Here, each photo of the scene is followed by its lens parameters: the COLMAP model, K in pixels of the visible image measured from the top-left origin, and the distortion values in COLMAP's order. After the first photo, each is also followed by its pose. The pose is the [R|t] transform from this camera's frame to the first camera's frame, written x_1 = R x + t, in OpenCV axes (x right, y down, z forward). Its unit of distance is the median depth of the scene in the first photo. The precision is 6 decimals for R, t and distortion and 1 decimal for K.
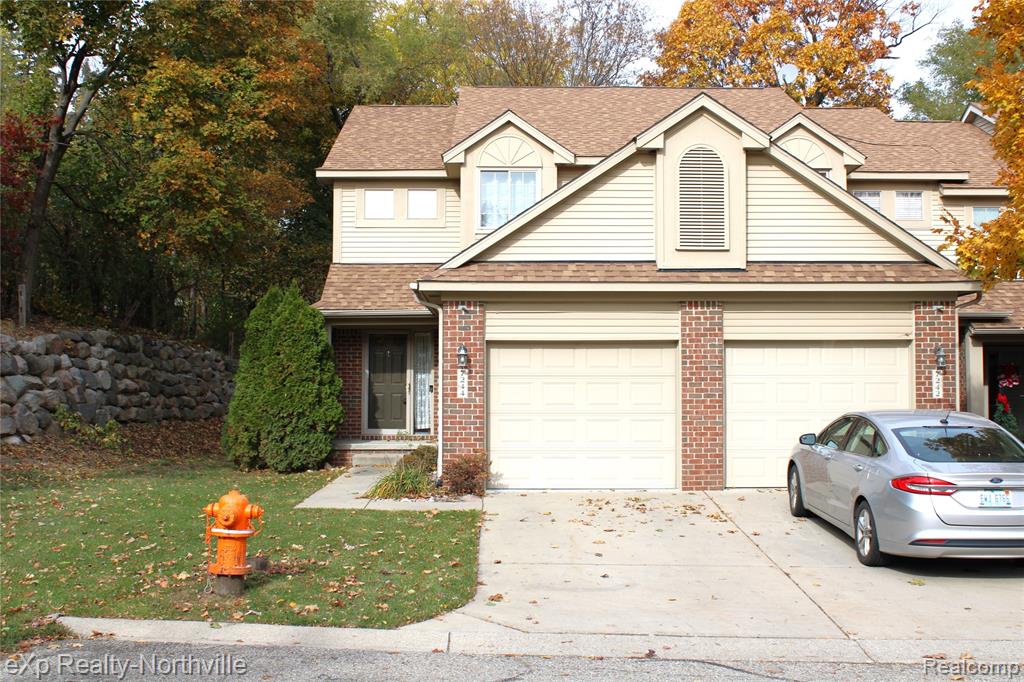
lens RADIAL K [[1155.0, 0, 512.5], [0, 1155.0, 339.2], [0, 0, 1]] dist [-0.013744, 0.000000]
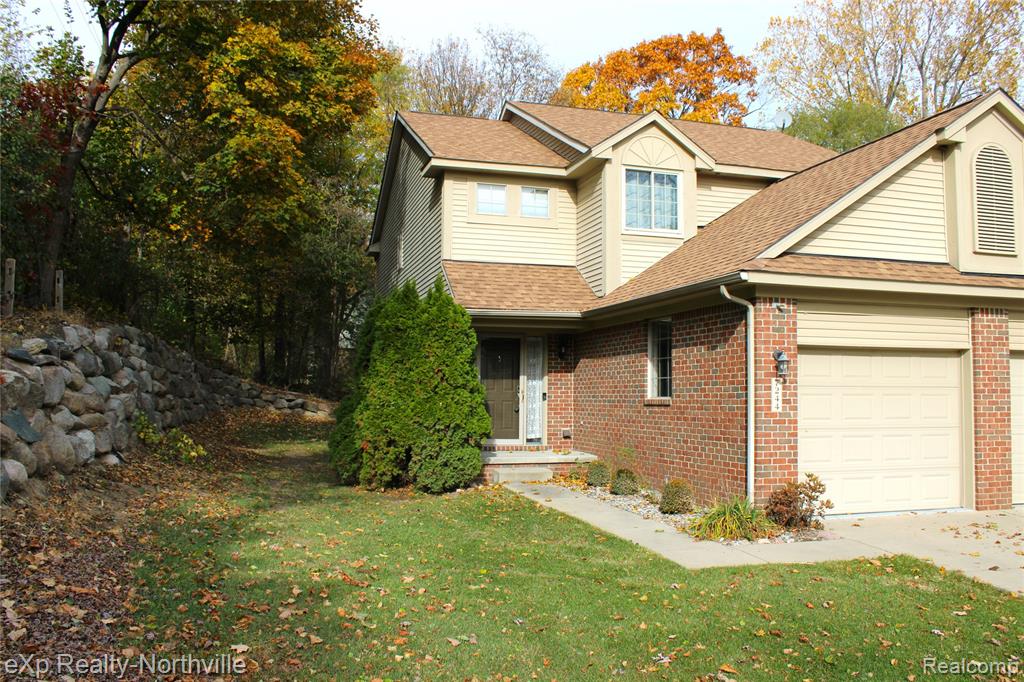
lens RADIAL K [[853.8, 0, 511.9], [0, 853.8, 341.9], [0, 0, 1]] dist [-0.087463, 0.020262]
pose [[0.961271, 0.024082, 0.274551, -0.391523], [-0.020534, 0.999664, -0.015790, 0.012990], [-0.274839, 0.009541, 0.961443, 0.446953]]
